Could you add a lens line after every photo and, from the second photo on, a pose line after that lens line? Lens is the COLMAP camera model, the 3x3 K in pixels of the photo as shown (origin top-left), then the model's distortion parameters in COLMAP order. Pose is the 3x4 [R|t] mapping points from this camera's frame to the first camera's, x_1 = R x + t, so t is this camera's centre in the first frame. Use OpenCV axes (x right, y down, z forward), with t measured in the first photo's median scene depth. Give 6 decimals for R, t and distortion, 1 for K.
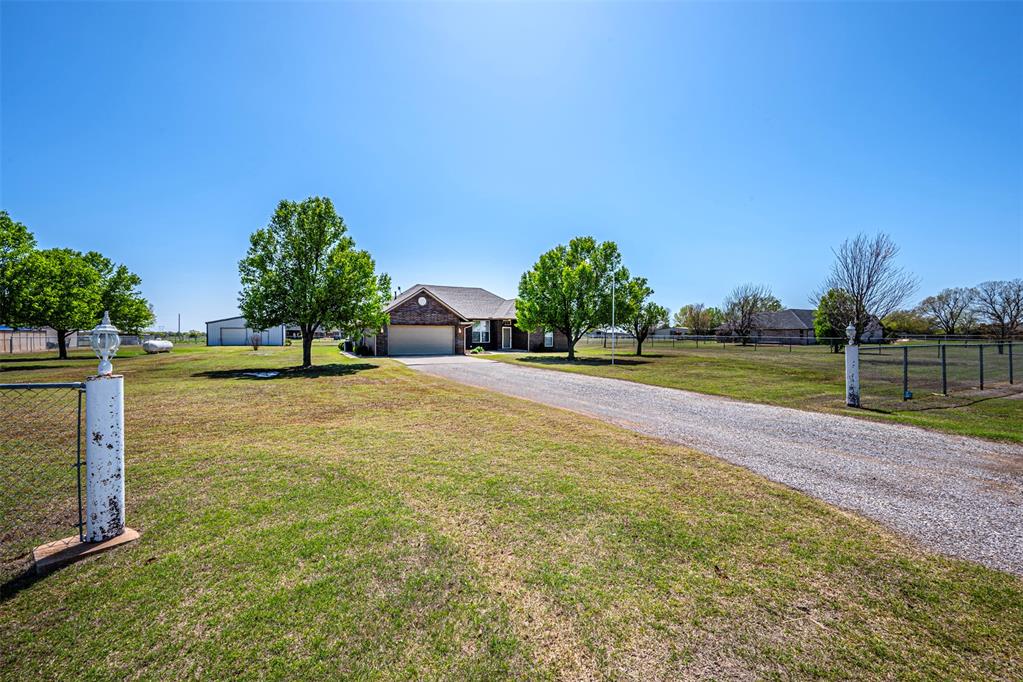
lens RADIAL K [[407.6, 0, 509.4], [0, 407.6, 337.8], [0, 0, 1]] dist [-0.001806, -0.000019]
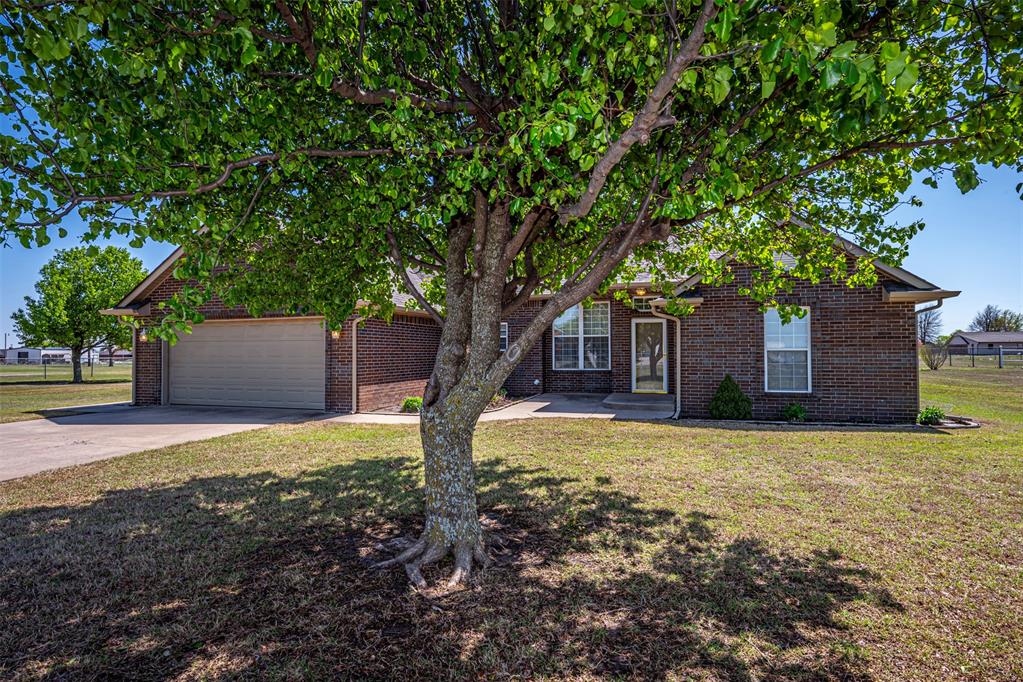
lens RADIAL K [[519.2, 0, 510.8], [0, 519.2, 339.1], [0, 0, 1]] dist [0.001649, -0.000186]
pose [[0.714297, -0.024241, -0.699422, 0.233566], [0.001293, 0.999444, -0.033319, 0.001145], [0.699841, 0.022895, 0.713932, 0.831189]]
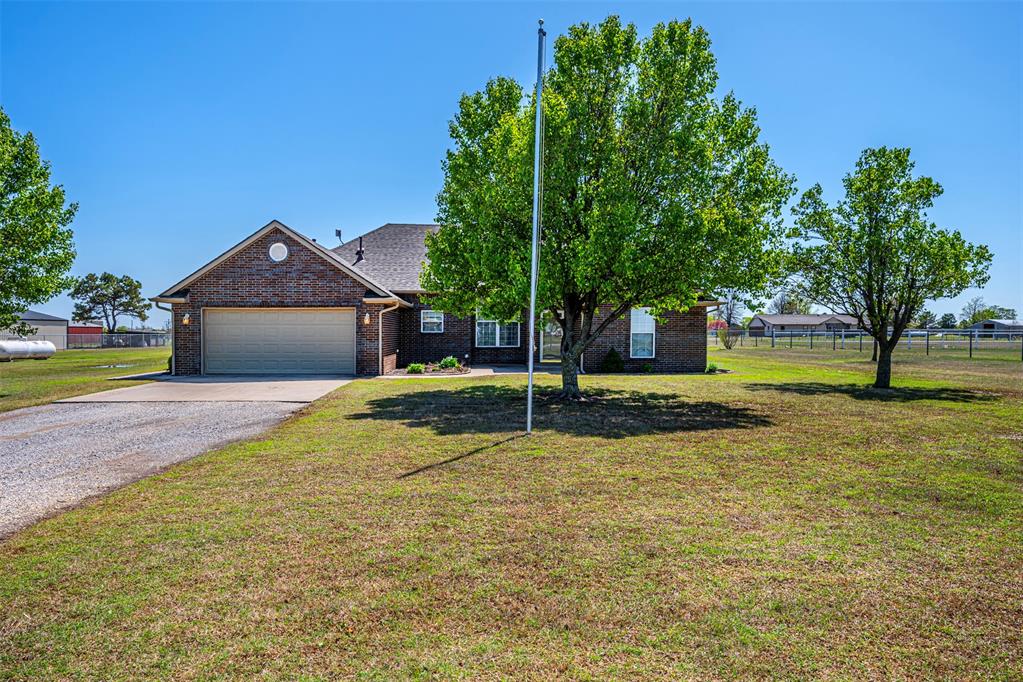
lens RADIAL K [[686.2, 0, 491.4], [0, 686.2, 339.6], [0, 0, 1]] dist [0.000431, 0.001762]
pose [[0.903761, 0.000831, -0.428037, 0.302783], [0.000179, 0.999997, 0.002320, 0.002843], [0.428038, -0.002174, 0.903758, 0.417553]]
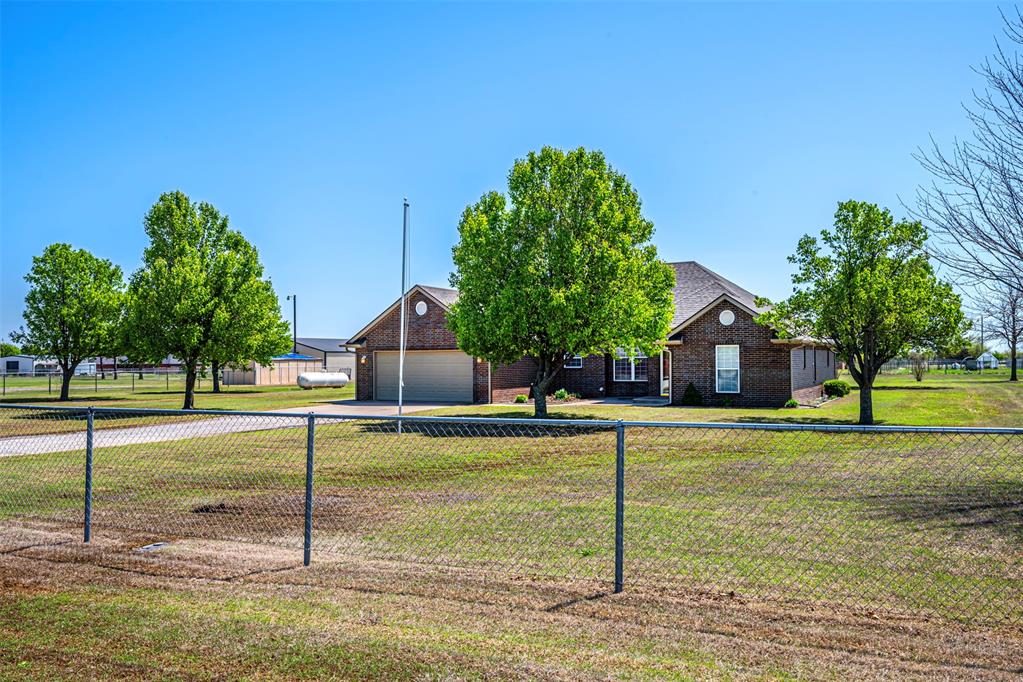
lens RADIAL K [[857.1, 0, 514.3], [0, 857.1, 339.2], [0, 0, 1]] dist [-0.007620, -0.001878]
pose [[0.599785, -0.025483, -0.799755, 0.817005], [0.001047, 0.999517, -0.031063, -0.007623], [0.800160, 0.017794, 0.599522, 0.366059]]
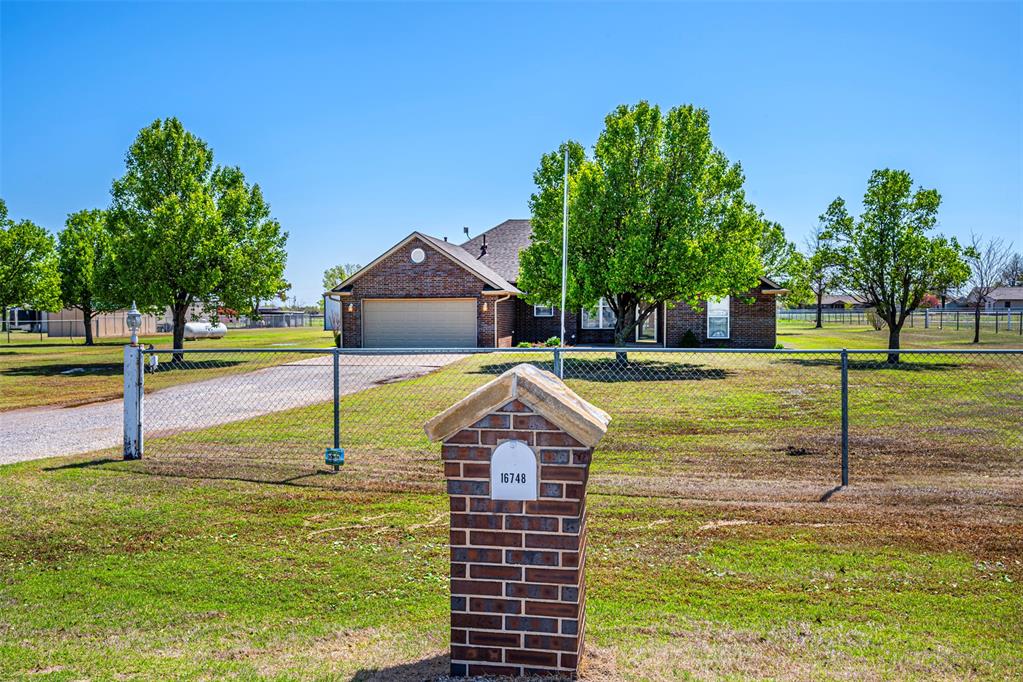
lens RADIAL K [[841.4, 0, 508.4], [0, 841.4, 335.5], [0, 0, 1]] dist [-0.008964, -0.009039]
pose [[0.809884, 0.012006, -0.586467, 0.561966], [0.002551, 0.999709, 0.023988, -0.006048], [0.586584, -0.020923, 0.809618, 0.119230]]
